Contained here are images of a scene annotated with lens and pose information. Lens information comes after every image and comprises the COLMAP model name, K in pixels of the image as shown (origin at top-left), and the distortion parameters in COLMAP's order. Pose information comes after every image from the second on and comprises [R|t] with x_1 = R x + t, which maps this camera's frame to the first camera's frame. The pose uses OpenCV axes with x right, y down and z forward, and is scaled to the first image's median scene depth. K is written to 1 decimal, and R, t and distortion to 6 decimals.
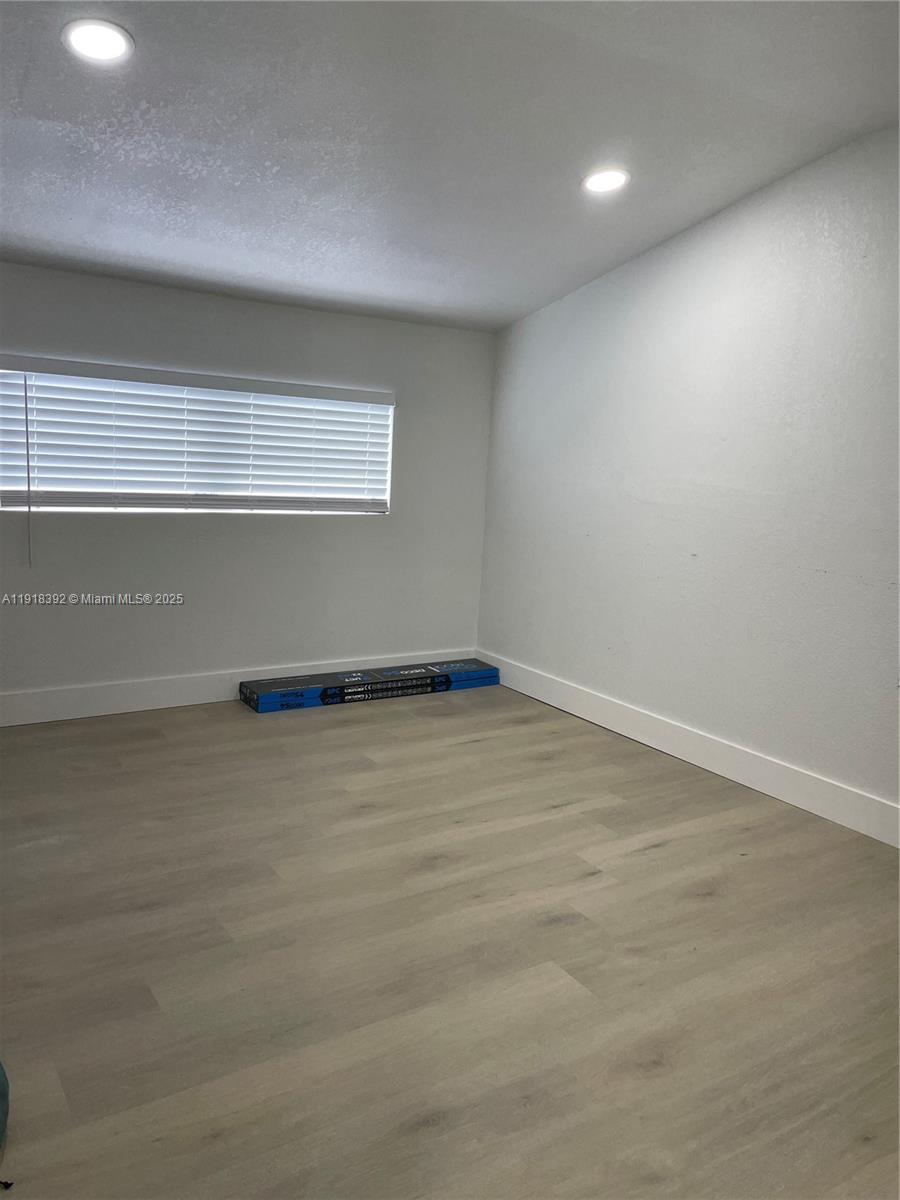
lens RADIAL K [[869.2, 0, 452.3], [0, 869.2, 603.4], [0, 0, 1]] dist [0.104270, -0.126808]
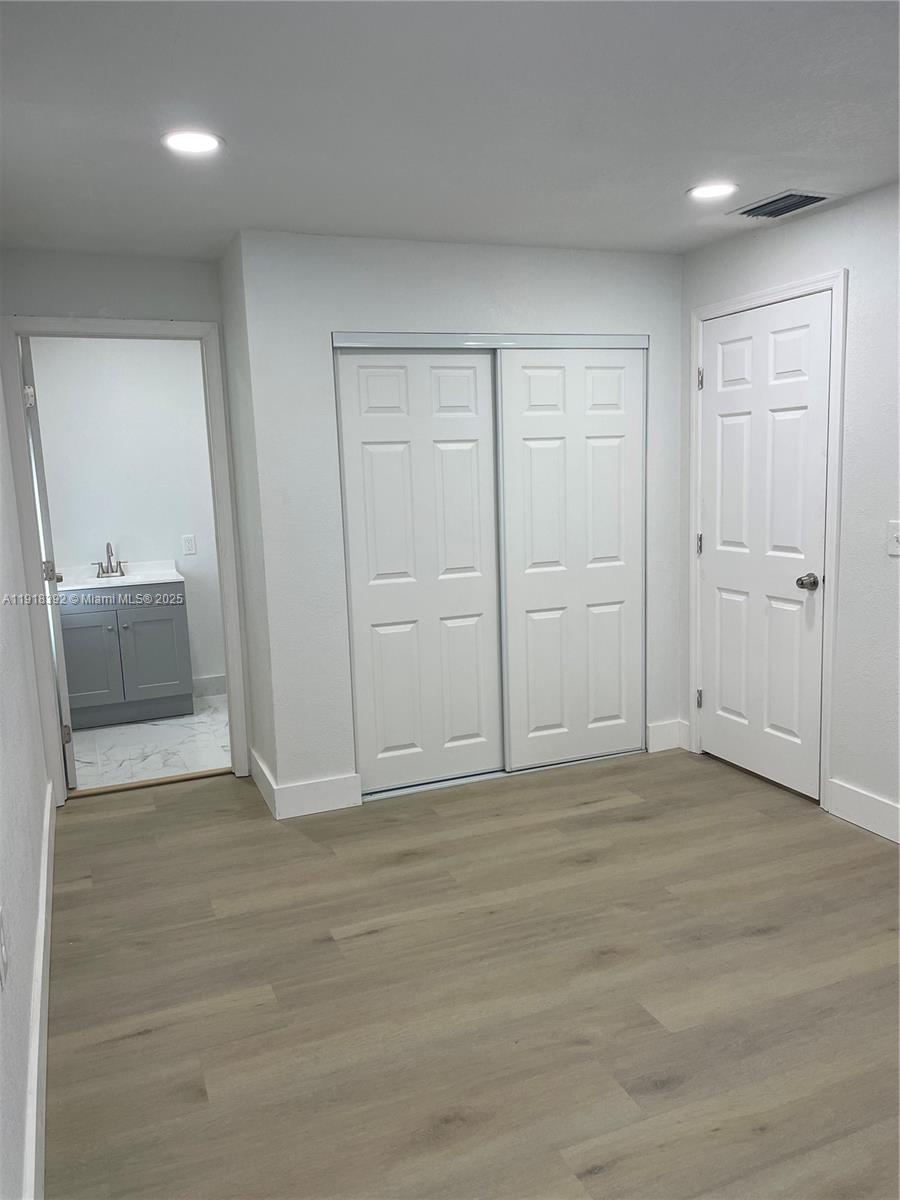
lens RADIAL K [[869.2, 0, 452.3], [0, 869.2, 603.4], [0, 0, 1]] dist [0.104270, -0.126808]
pose [[-0.980378, -0.052844, 0.189910, 0.194729], [0.013969, 0.942353, 0.334329, -0.409951], [-0.196630, 0.330421, -0.923124, 1.843652]]
